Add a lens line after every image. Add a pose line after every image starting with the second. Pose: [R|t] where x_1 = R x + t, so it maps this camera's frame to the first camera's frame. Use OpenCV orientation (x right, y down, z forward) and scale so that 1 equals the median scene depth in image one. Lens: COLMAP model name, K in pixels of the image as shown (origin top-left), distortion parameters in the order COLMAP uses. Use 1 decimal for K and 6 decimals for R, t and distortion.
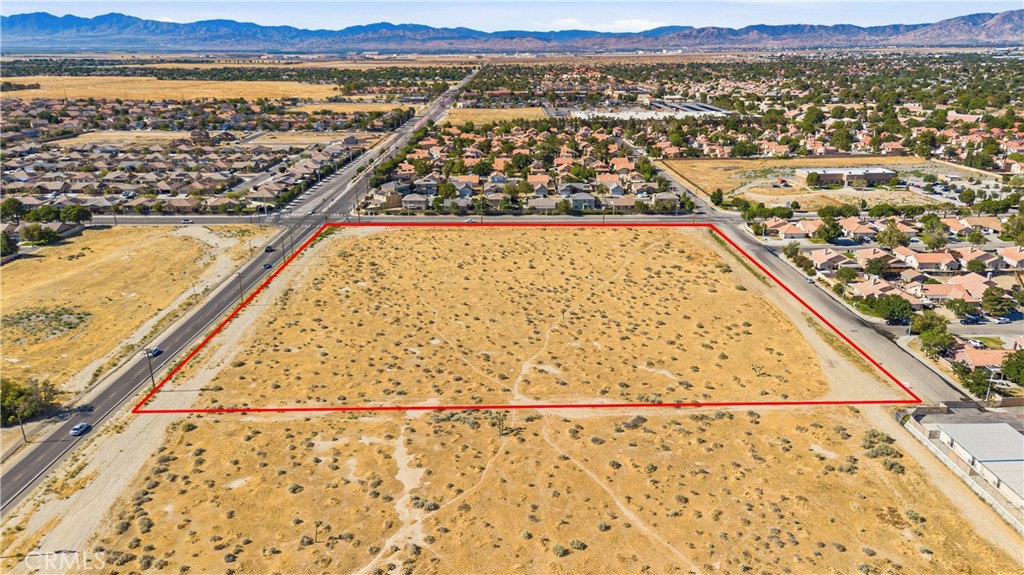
lens RADIAL K [[723.6, 0, 512.2], [0, 723.6, 288.0], [0, 0, 1]] dist [0.068991, -0.034158]
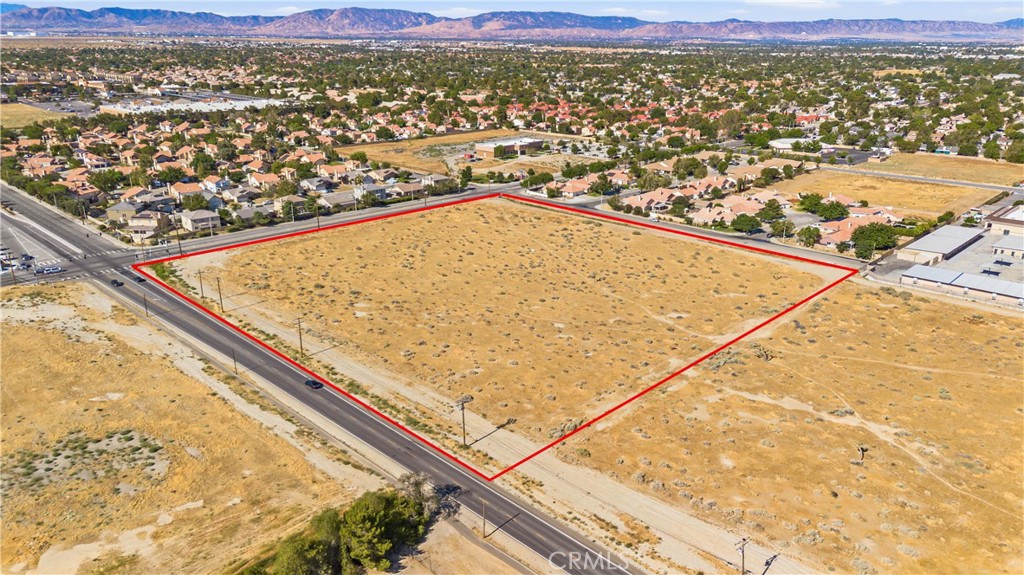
lens RADIAL K [[723.6, 0, 512.8], [0, 723.6, 290.3], [0, 0, 1]] dist [0.068991, -0.034158]
pose [[0.708478, -0.224348, 0.669124, -0.667274], [0.212337, 0.971957, 0.101057, -0.073559], [-0.673032, 0.070483, 0.736247, 0.237202]]
